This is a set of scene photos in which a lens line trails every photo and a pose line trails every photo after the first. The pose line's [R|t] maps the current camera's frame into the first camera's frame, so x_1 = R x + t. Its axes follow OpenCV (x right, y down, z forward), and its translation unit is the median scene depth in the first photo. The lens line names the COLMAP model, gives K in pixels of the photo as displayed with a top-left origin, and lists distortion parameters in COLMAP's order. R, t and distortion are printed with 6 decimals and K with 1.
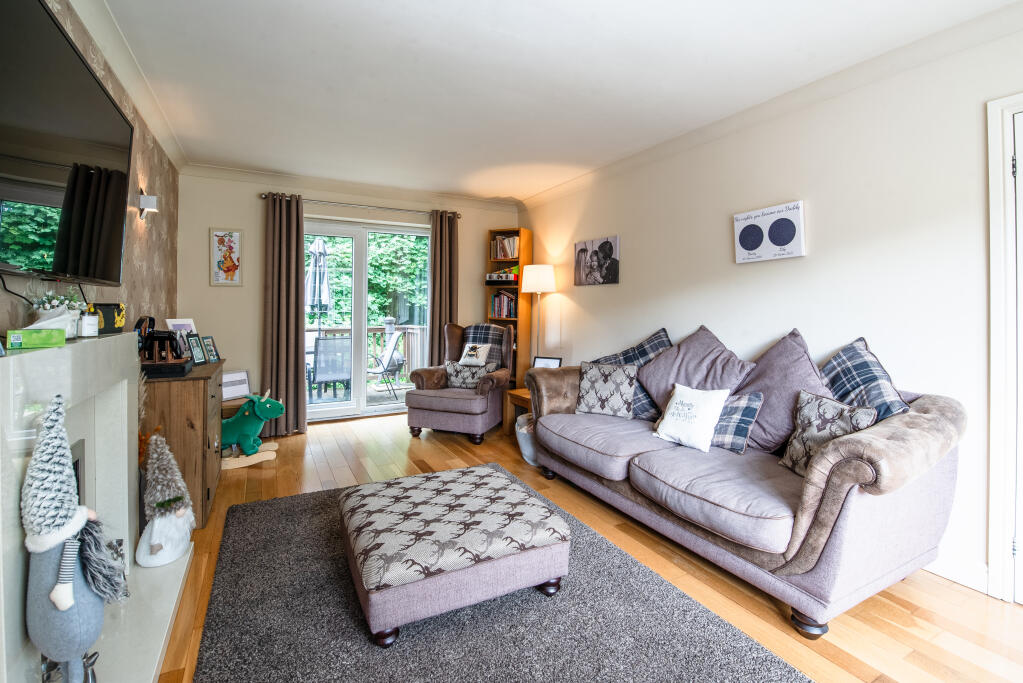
lens RADIAL K [[466.1, 0, 509.4], [0, 466.1, 305.5], [0, 0, 1]] dist [-0.005186, -0.008173]
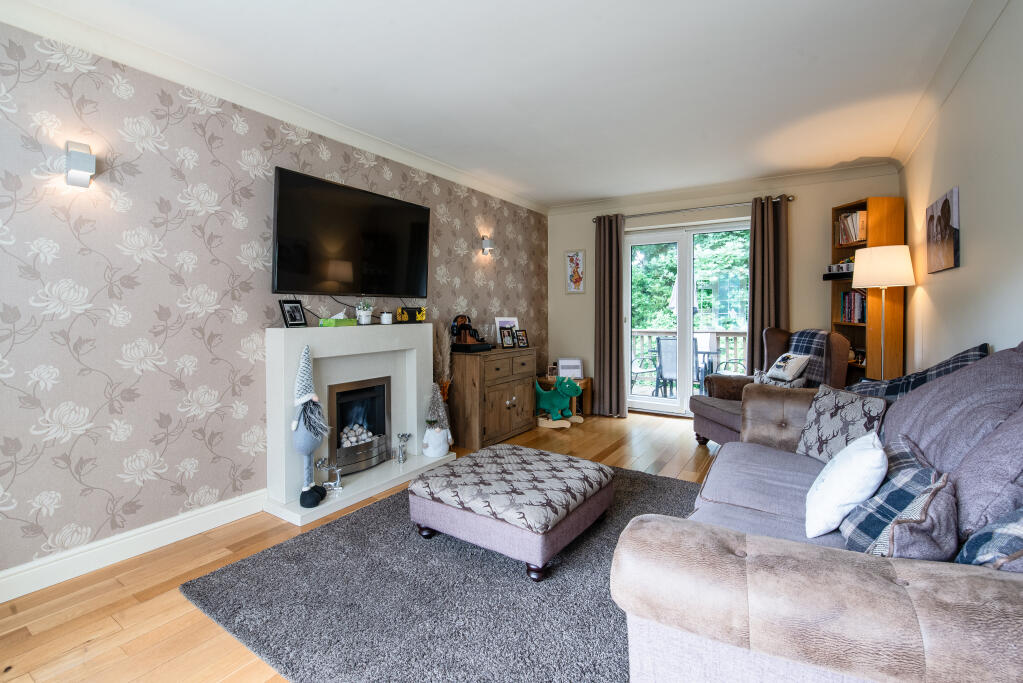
lens RADIAL K [[466.1, 0, 512.8], [0, 466.1, 313.0], [0, 0, 1]] dist [-0.005186, -0.008173]
pose [[0.481714, 0.001132, -0.876328, 0.456017], [0.005492, 0.999976, 0.004311, 0.005385], [0.876311, -0.006890, 0.481696, 0.208034]]
